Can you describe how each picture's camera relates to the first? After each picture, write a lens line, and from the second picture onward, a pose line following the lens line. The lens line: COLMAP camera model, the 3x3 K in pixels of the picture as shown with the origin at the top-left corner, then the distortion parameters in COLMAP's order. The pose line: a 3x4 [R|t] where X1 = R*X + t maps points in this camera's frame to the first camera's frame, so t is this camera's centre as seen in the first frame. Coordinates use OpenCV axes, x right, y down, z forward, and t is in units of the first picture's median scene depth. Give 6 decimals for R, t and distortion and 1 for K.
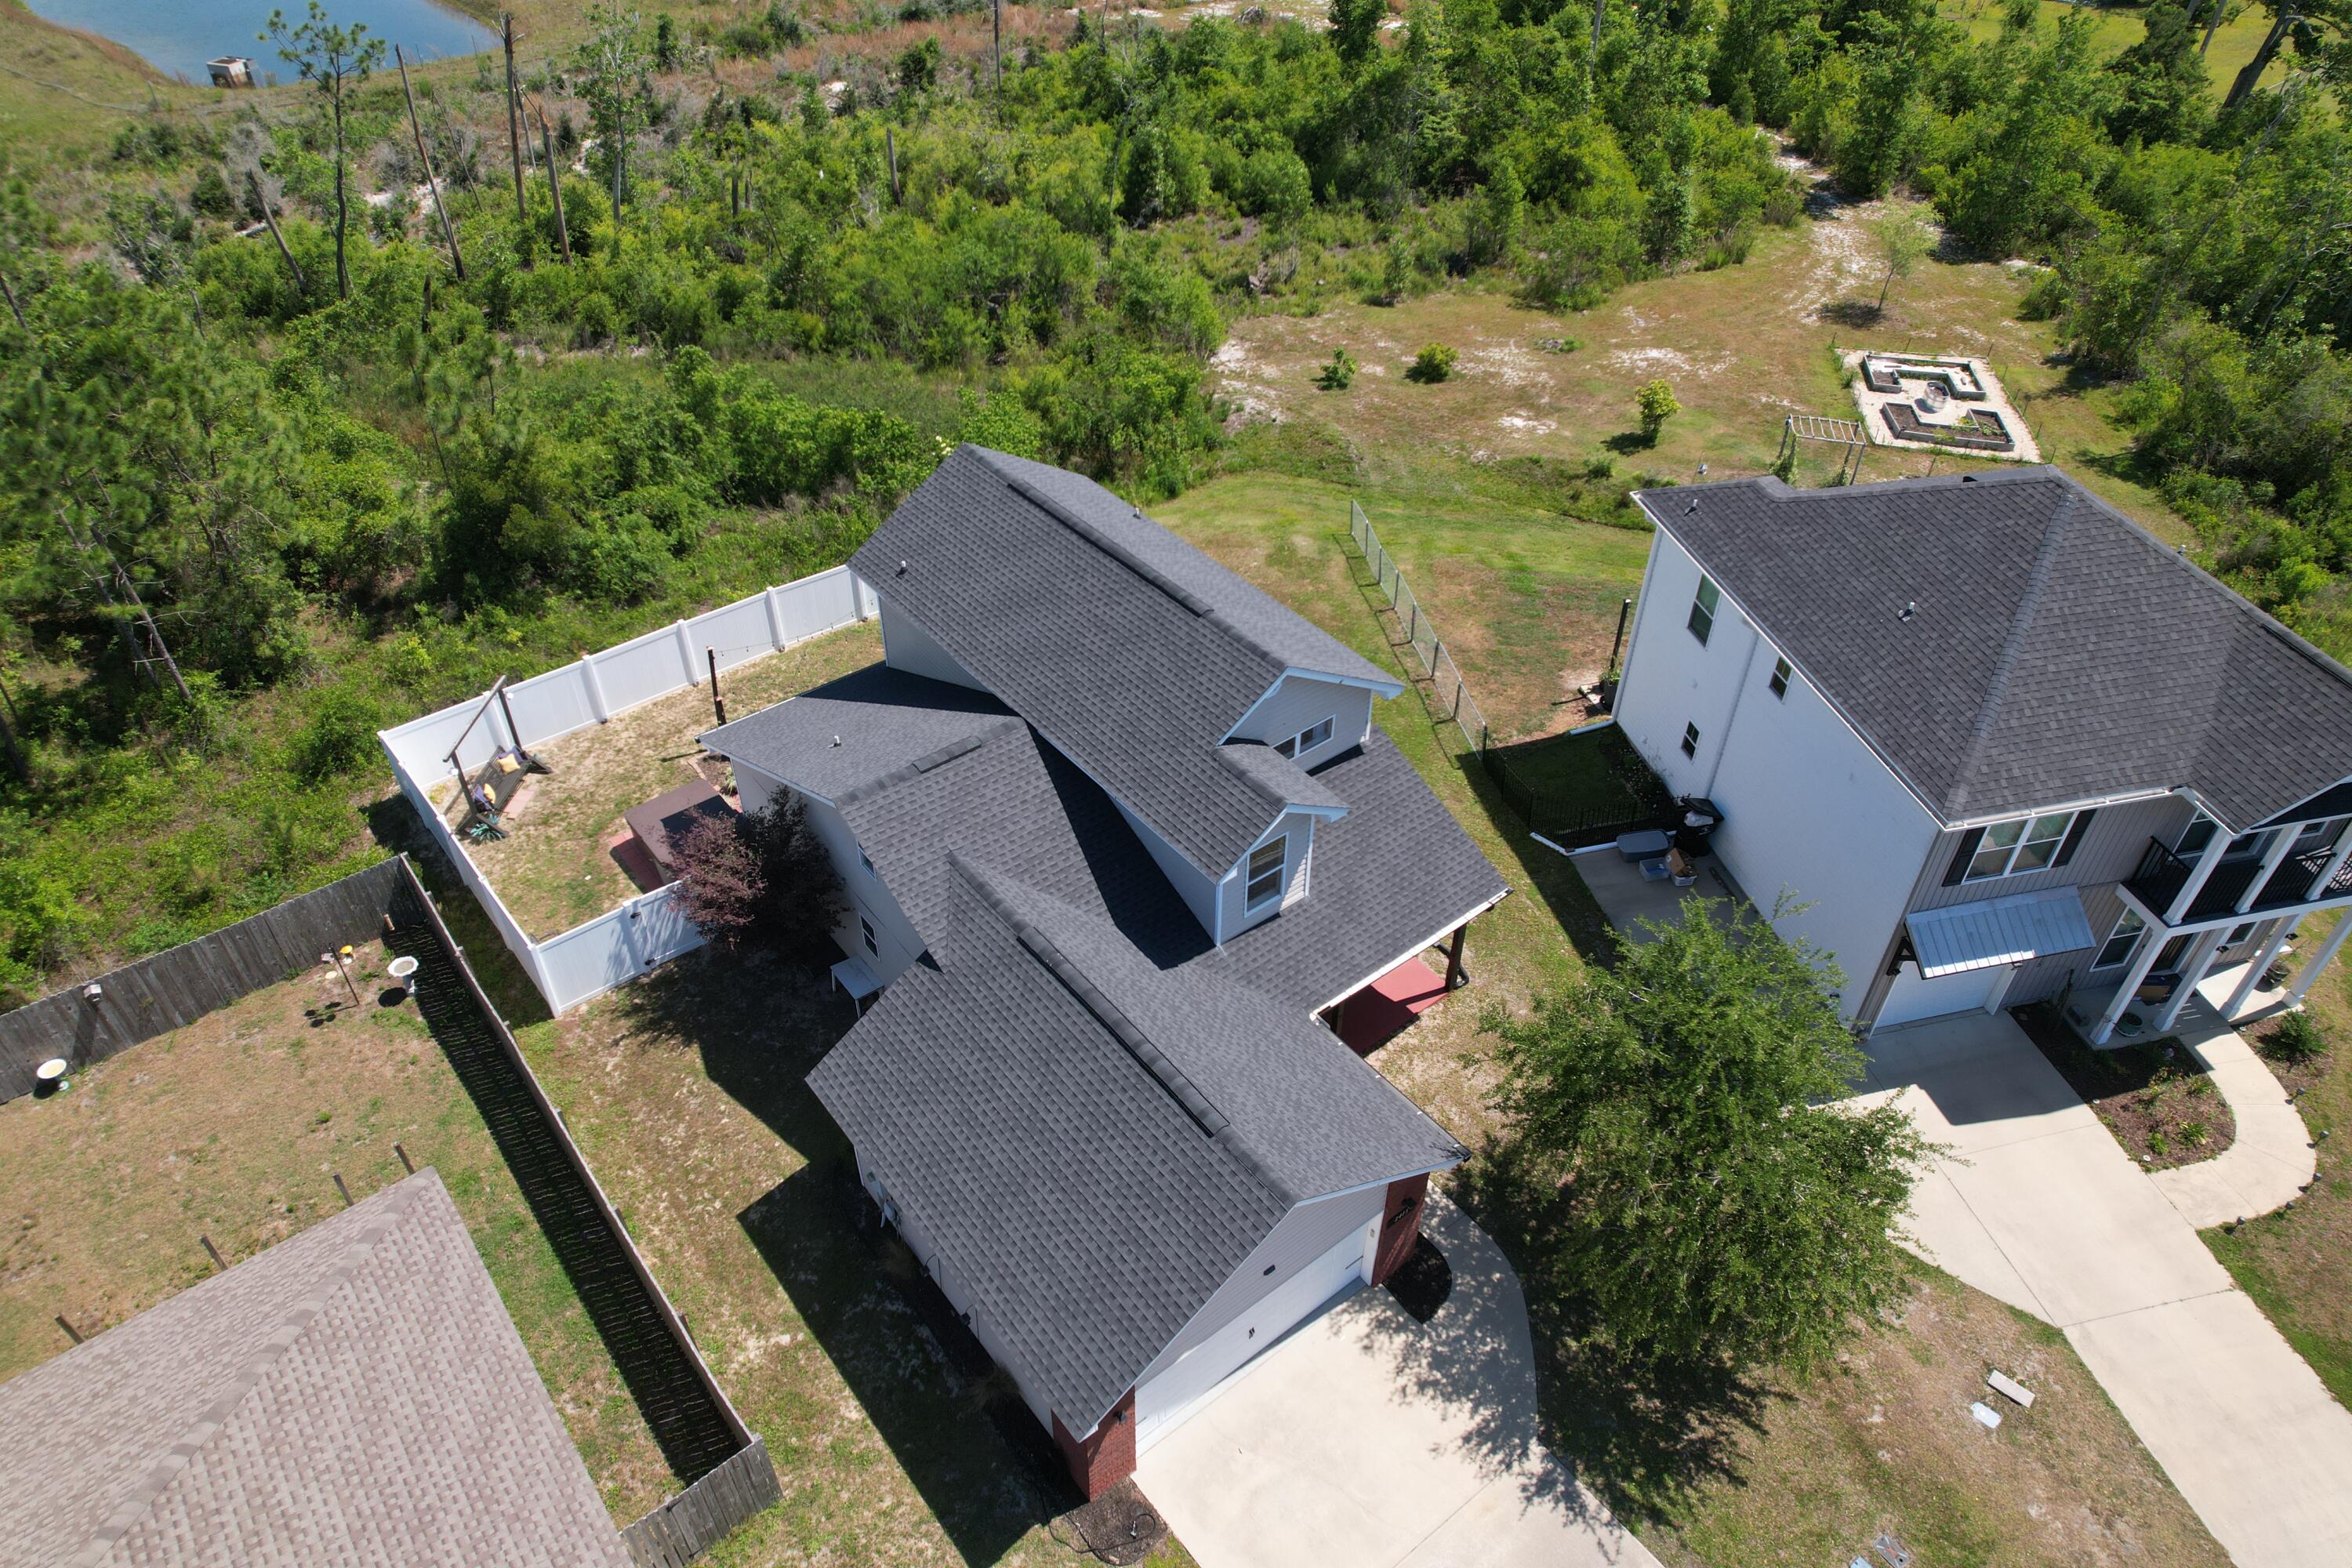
lens RADIAL K [[1513.0, 0, 1167.2], [0, 1513.0, 767.8], [0, 0, 1]] dist [-0.074051, 0.070550]
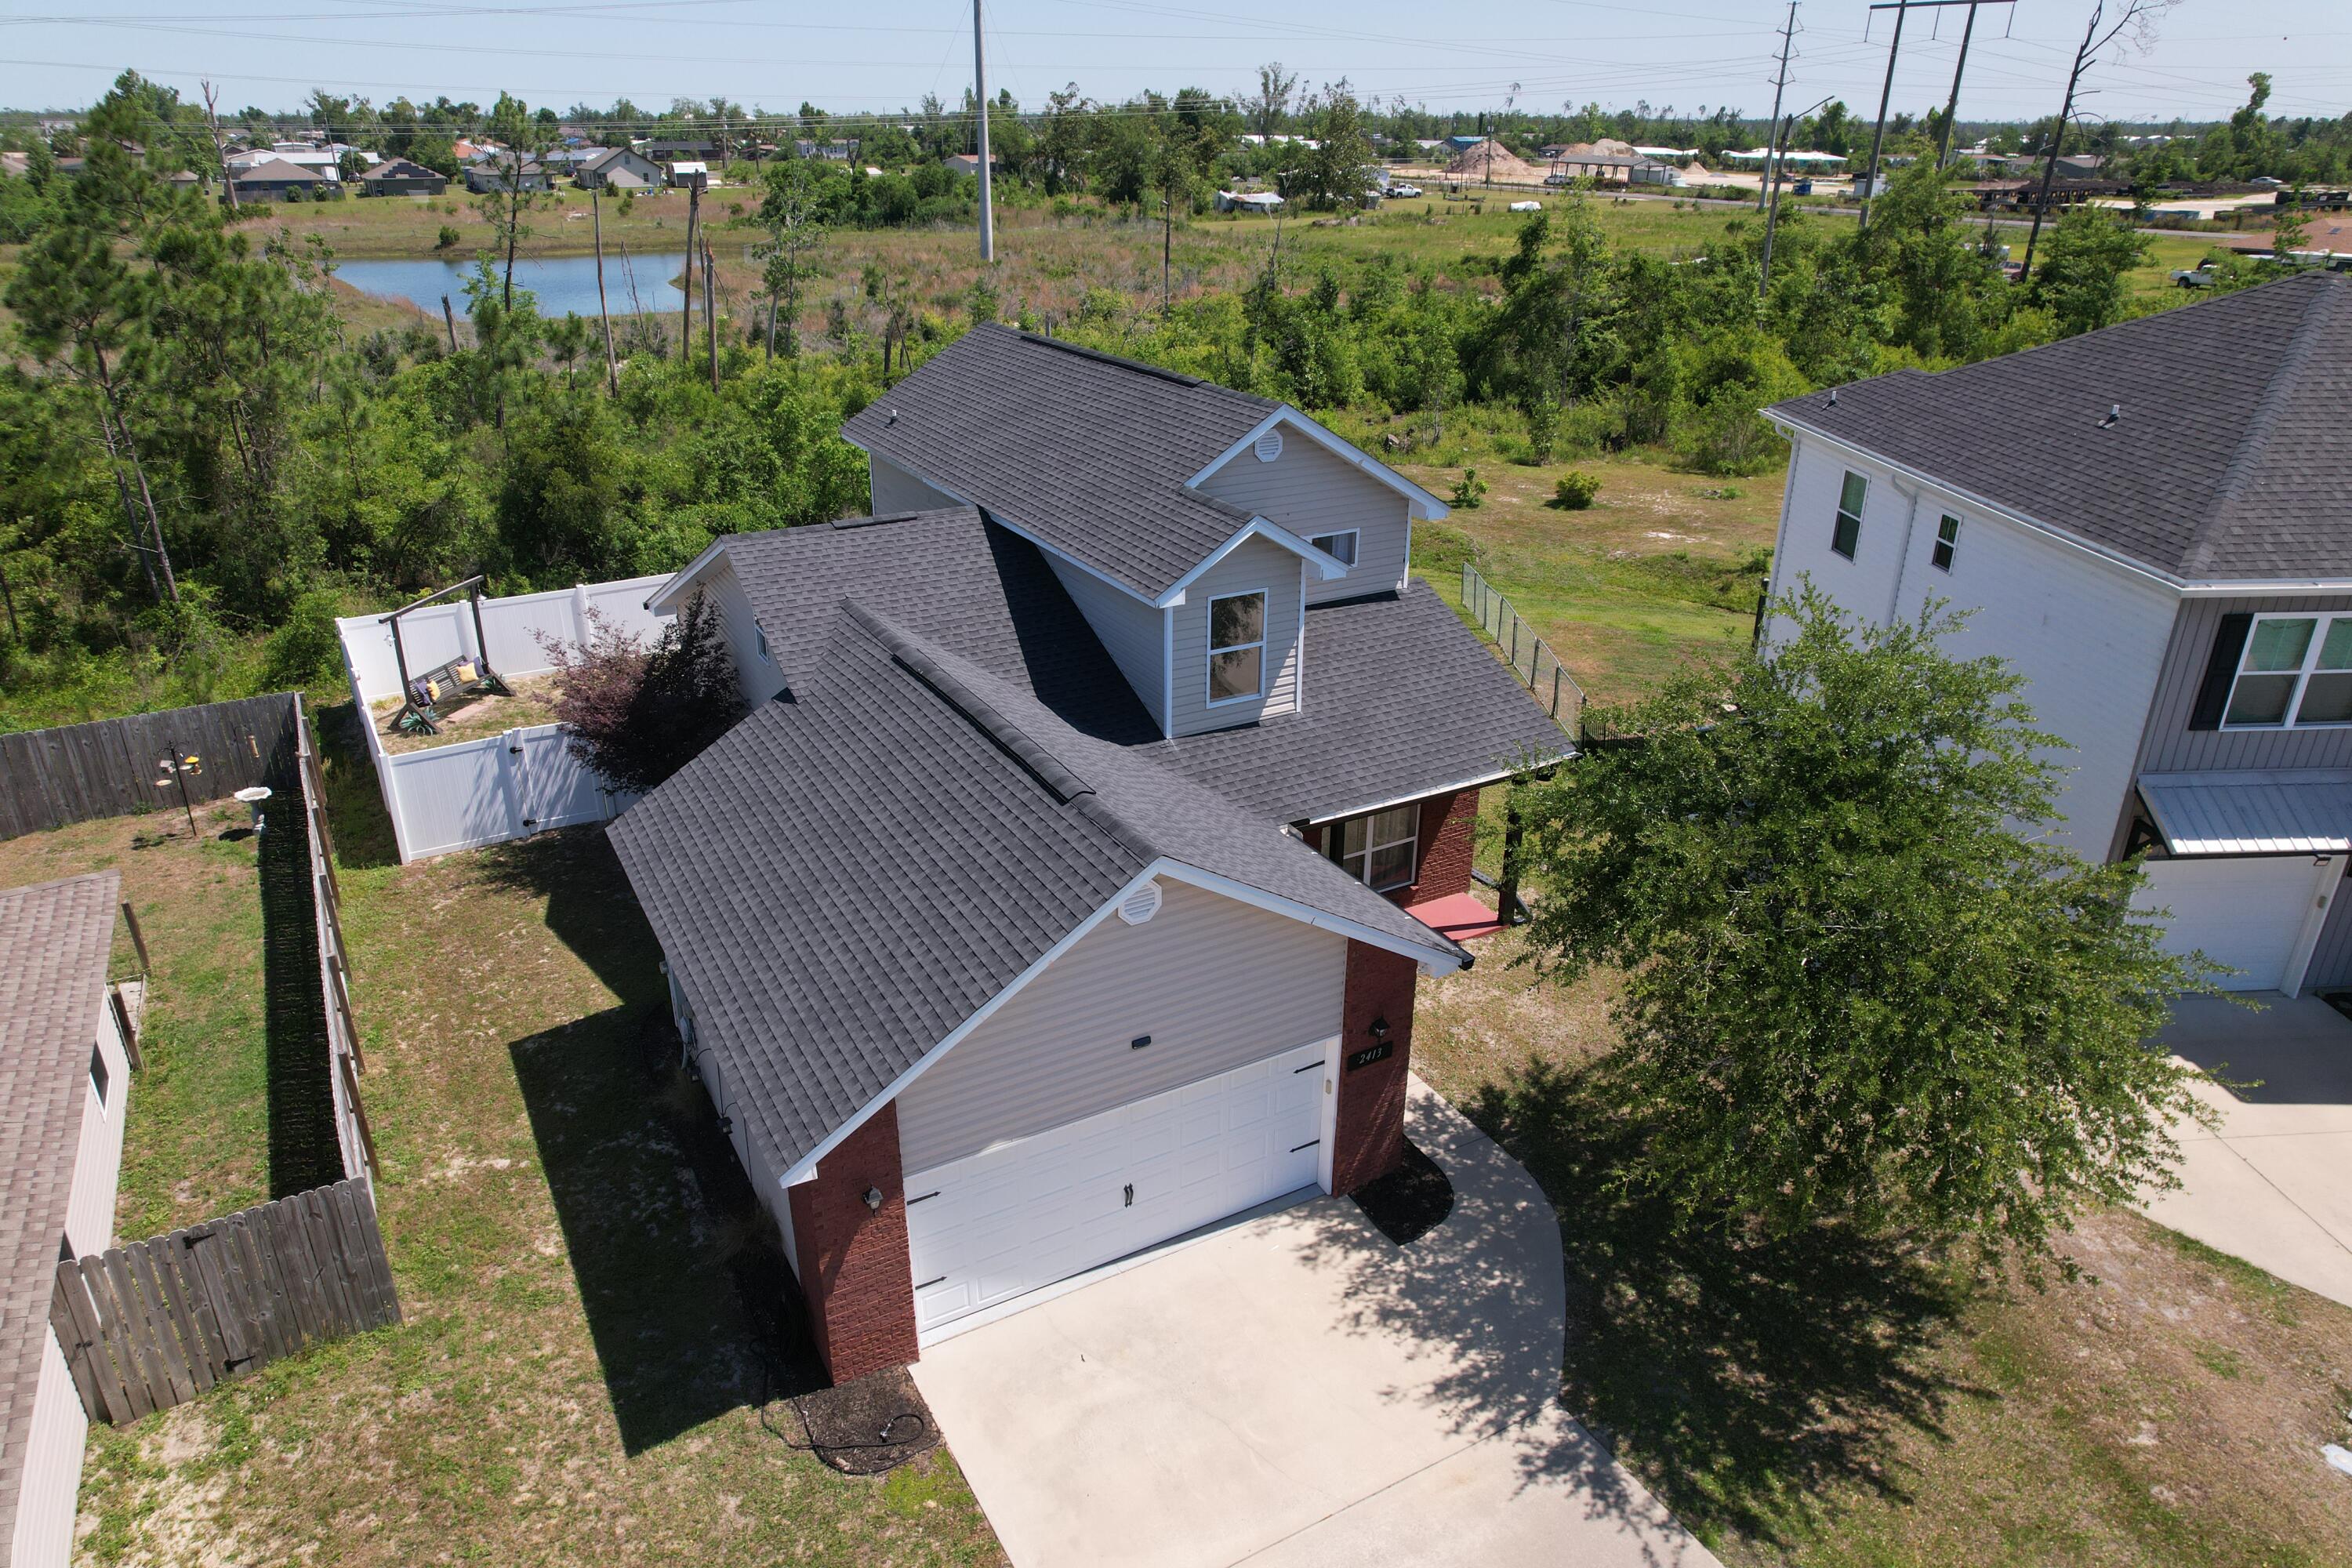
lens RADIAL K [[1513.0, 0, 1167.2], [0, 1513.0, 767.8], [0, 0, 1]] dist [-0.074051, 0.070550]
pose [[0.988241, 0.059730, -0.140758, 0.149682], [-0.096222, 0.958354, -0.268884, 0.356929], [0.118836, 0.279266, 0.952832, 0.294477]]
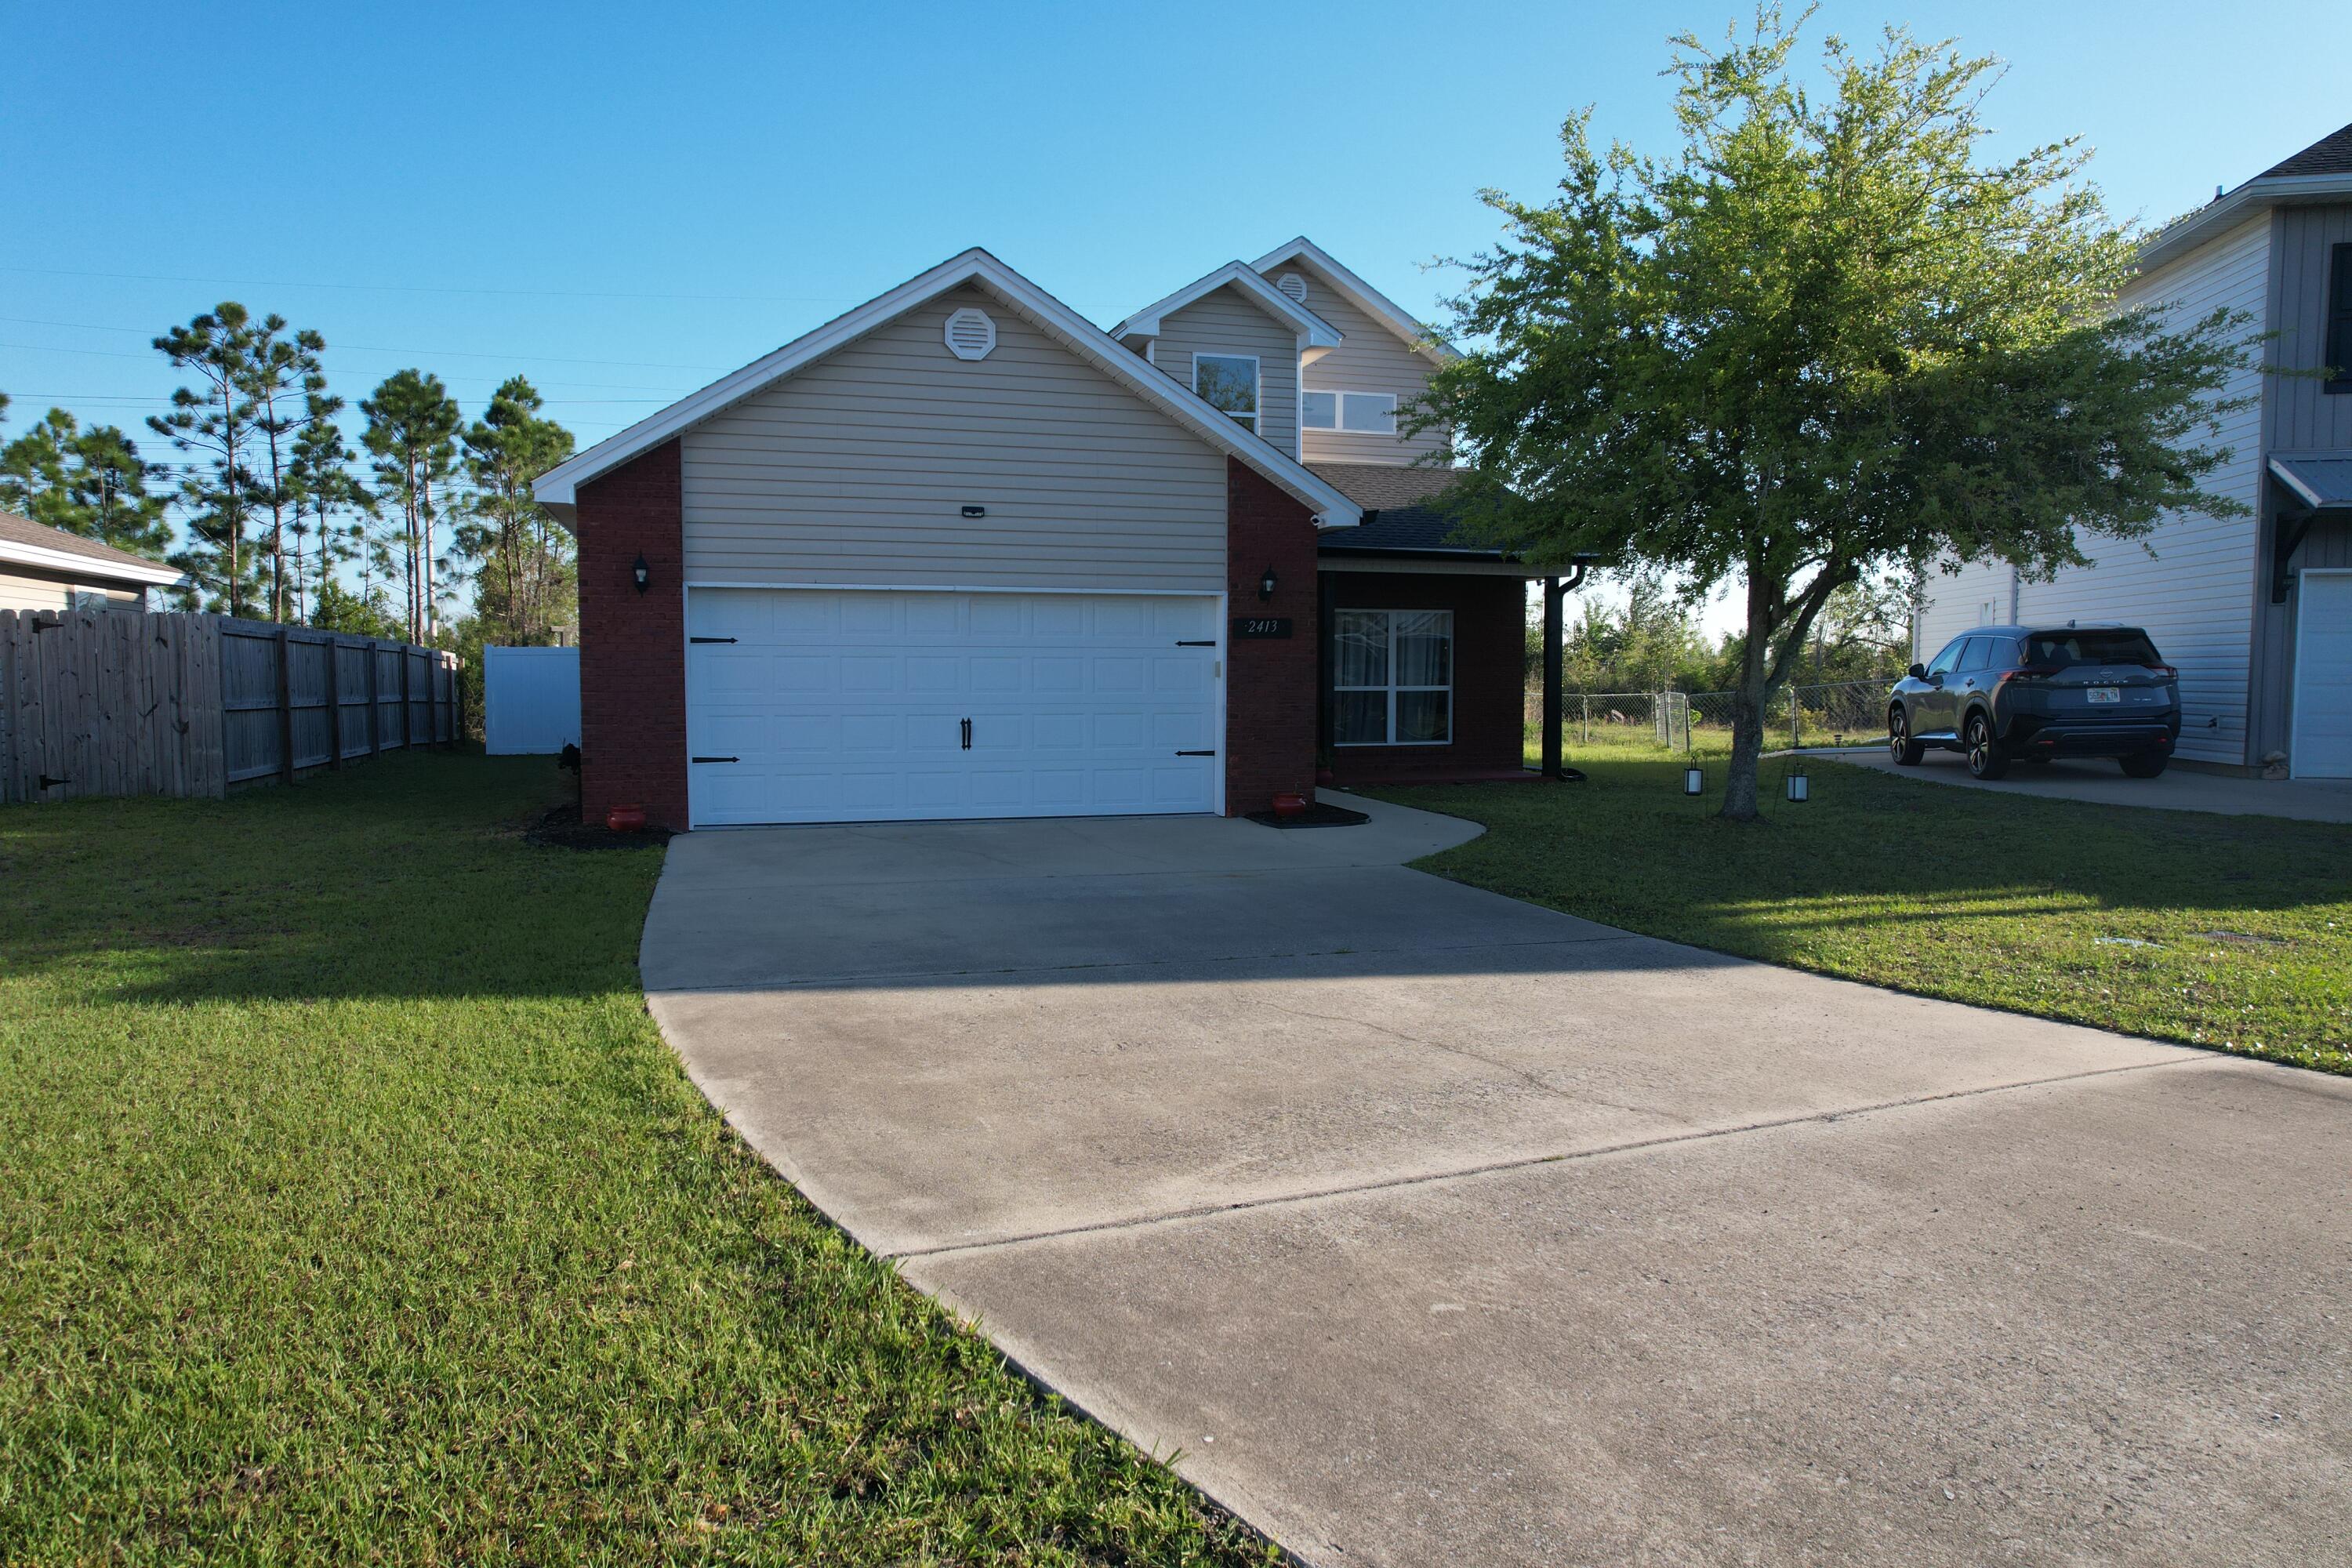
lens RADIAL K [[1489.3, 0, 1181.3], [0, 1489.3, 733.0], [0, 0, 1]] dist [-0.008680, -0.001561]
pose [[0.932399, 0.008331, -0.361335, 0.334685], [-0.225665, 0.794344, -0.563997, 0.662158], [0.282326, 0.607410, 0.742526, 0.559295]]
